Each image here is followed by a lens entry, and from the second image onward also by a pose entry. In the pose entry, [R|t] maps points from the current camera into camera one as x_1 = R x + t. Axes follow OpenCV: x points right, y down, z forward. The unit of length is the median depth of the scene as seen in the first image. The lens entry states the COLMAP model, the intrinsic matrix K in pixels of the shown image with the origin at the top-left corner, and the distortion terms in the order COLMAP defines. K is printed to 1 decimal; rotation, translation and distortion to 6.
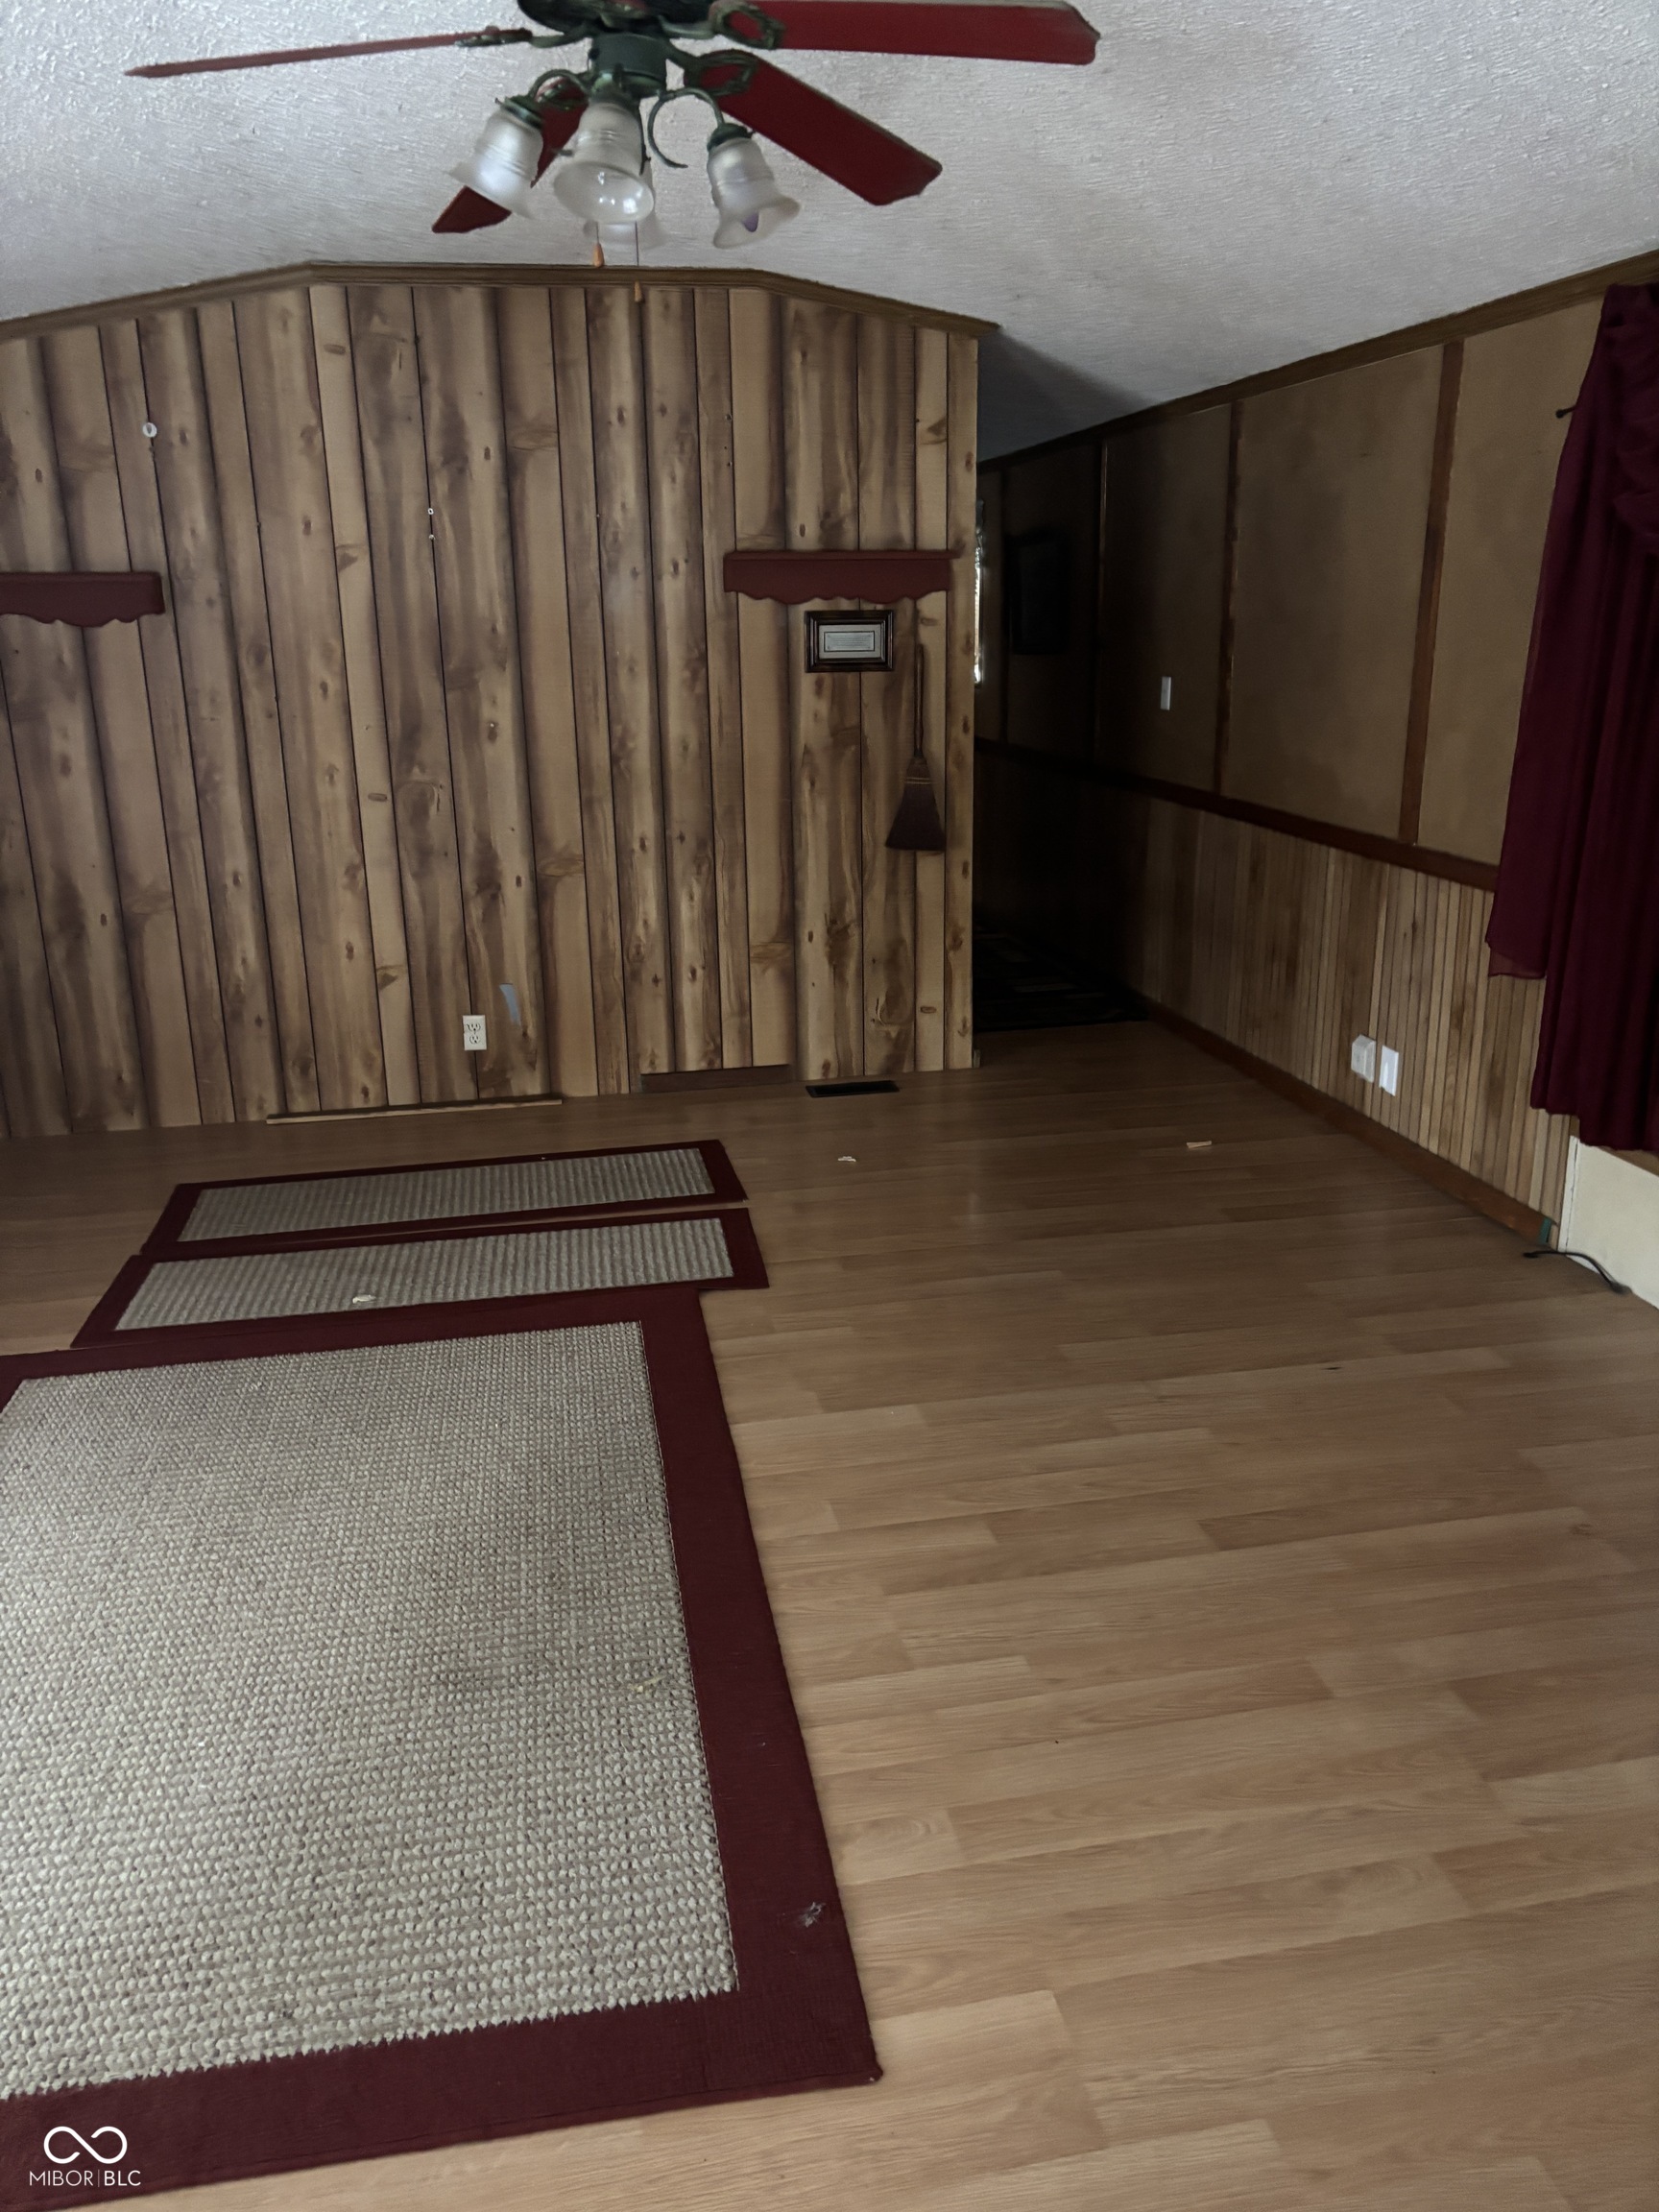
lens RADIAL K [[1647.3, 0, 829.5], [0, 1647.3, 1106.0], [0, 0, 1]] dist [-0.000743, -0.000120]
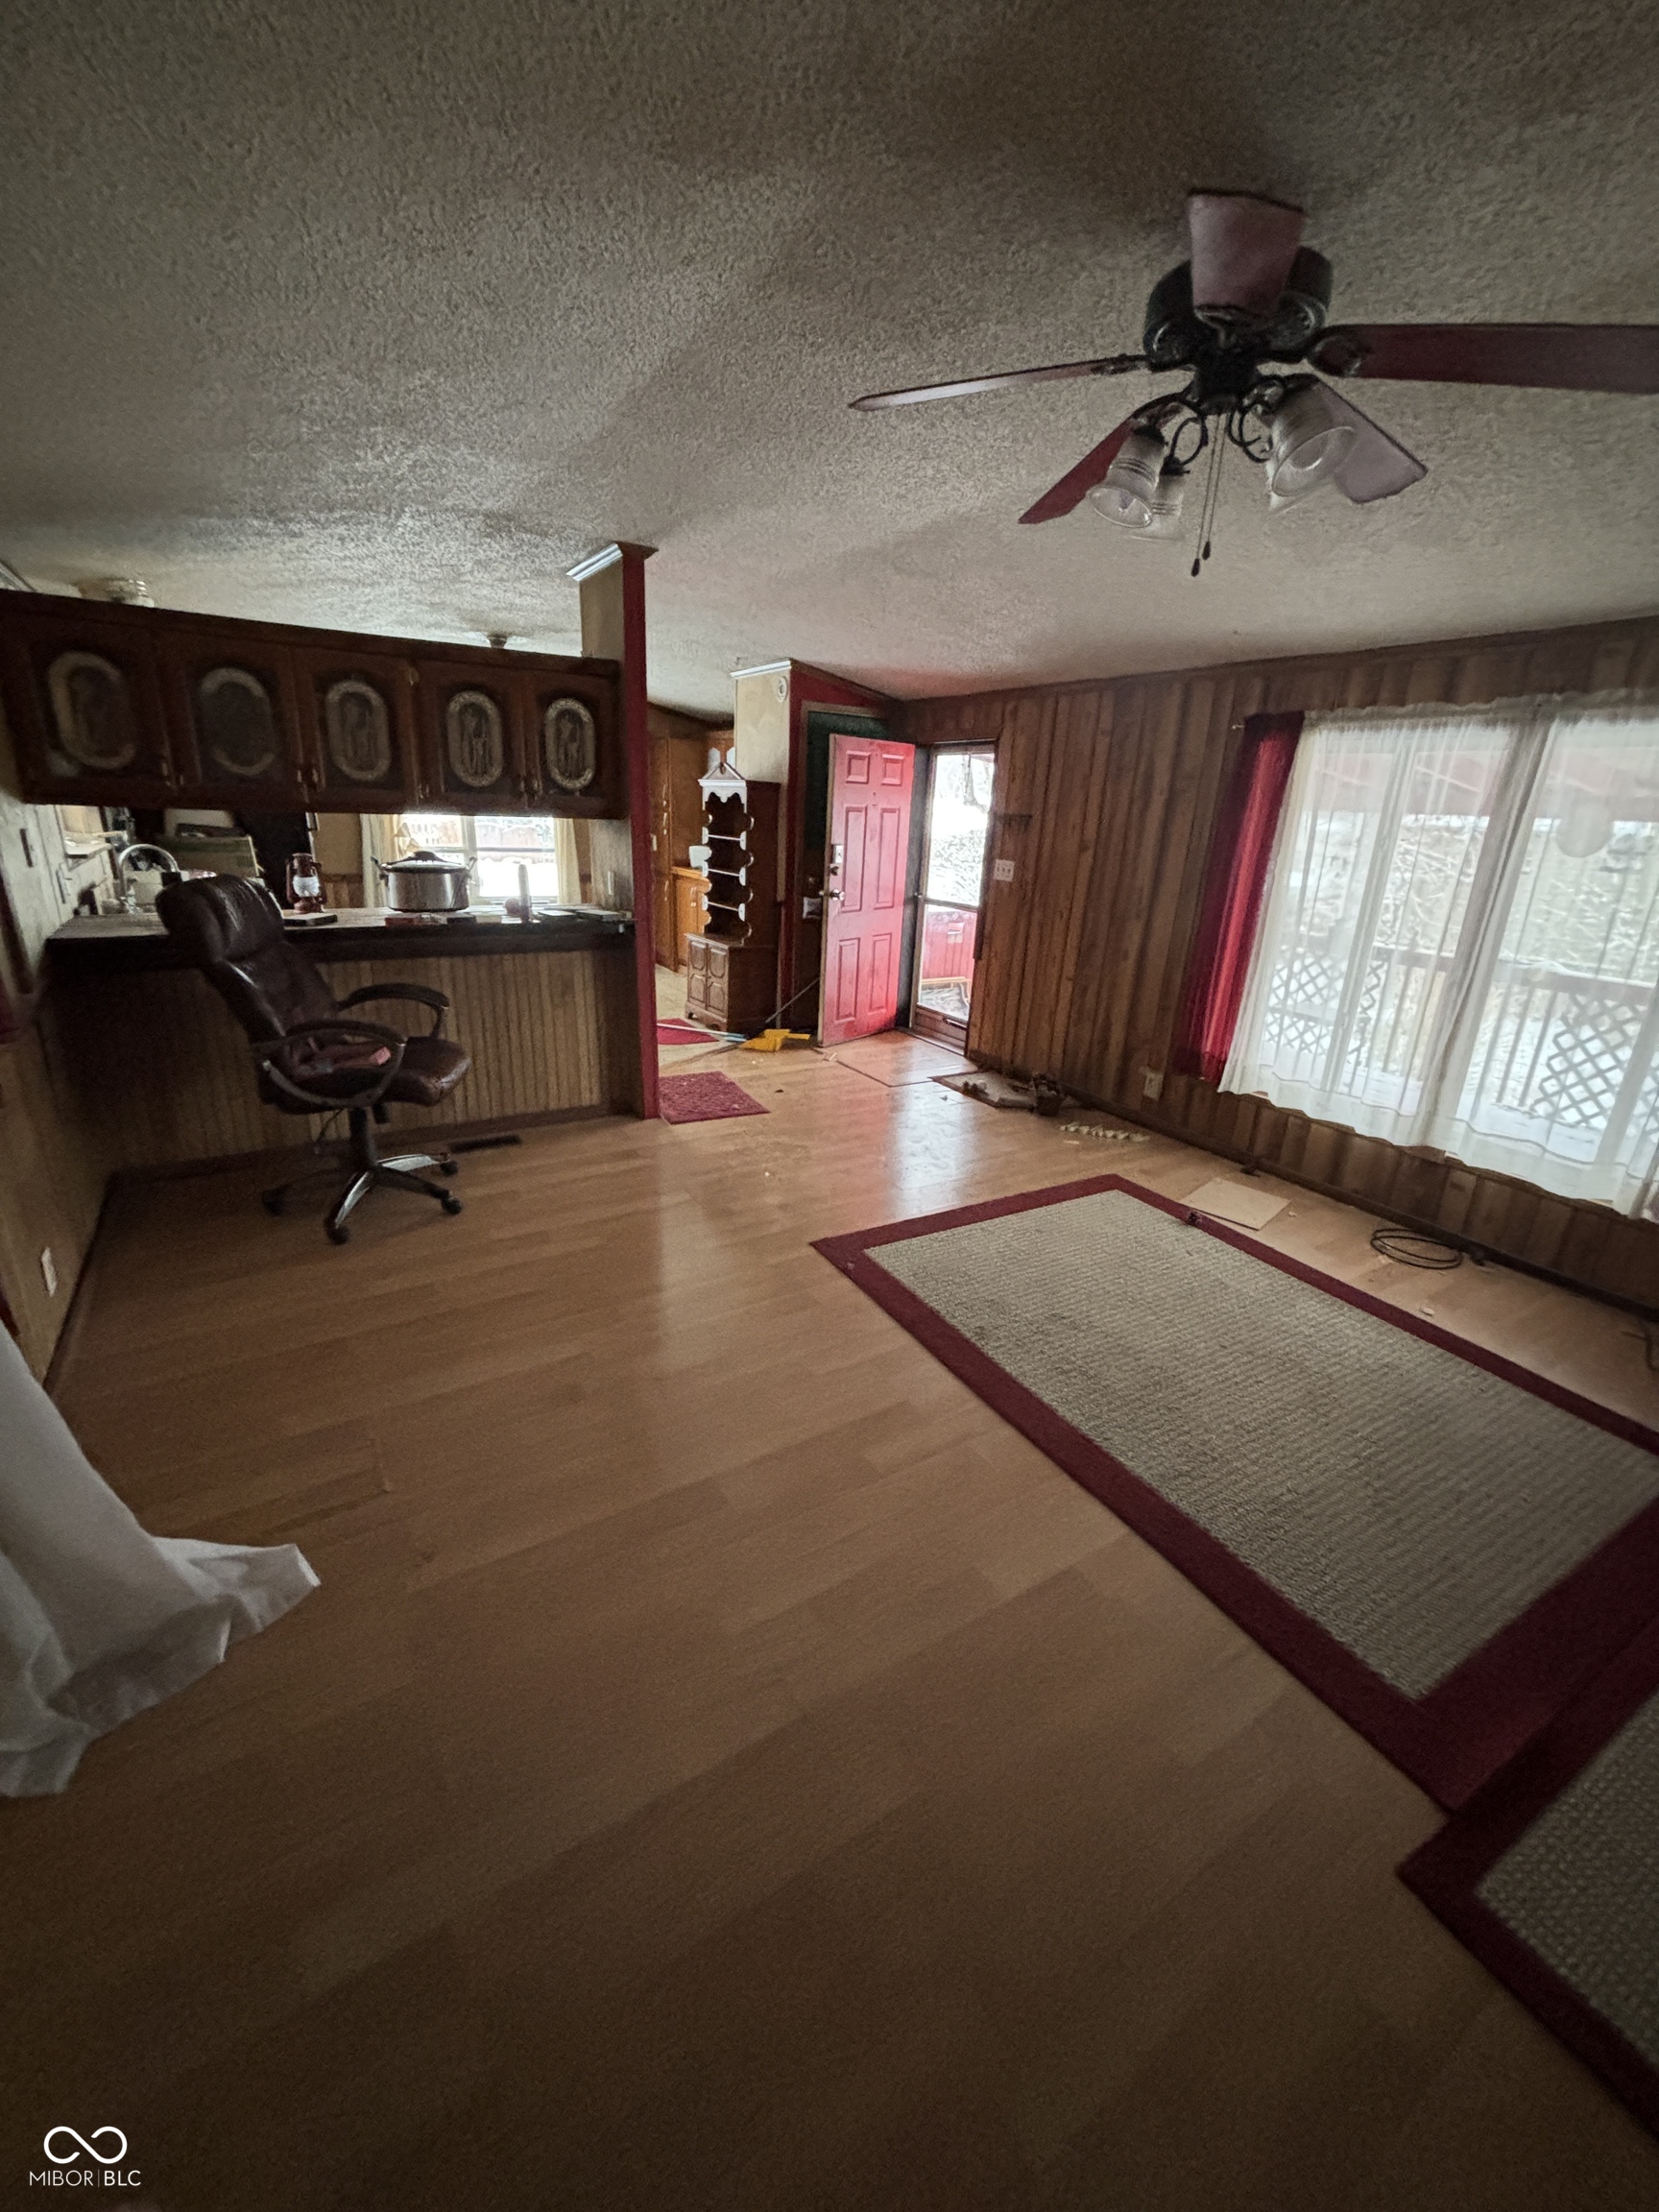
lens RADIAL K [[878.6, 0, 829.5], [0, 878.6, 1106.0], [0, 0, 1]] dist [-0.001250, 0.000317]
pose [[-0.940767, 0.085734, -0.328036, 0.359393], [-0.120191, 0.820345, 0.559095, -0.422177], [0.317037, 0.565405, -0.761449, 1.421789]]
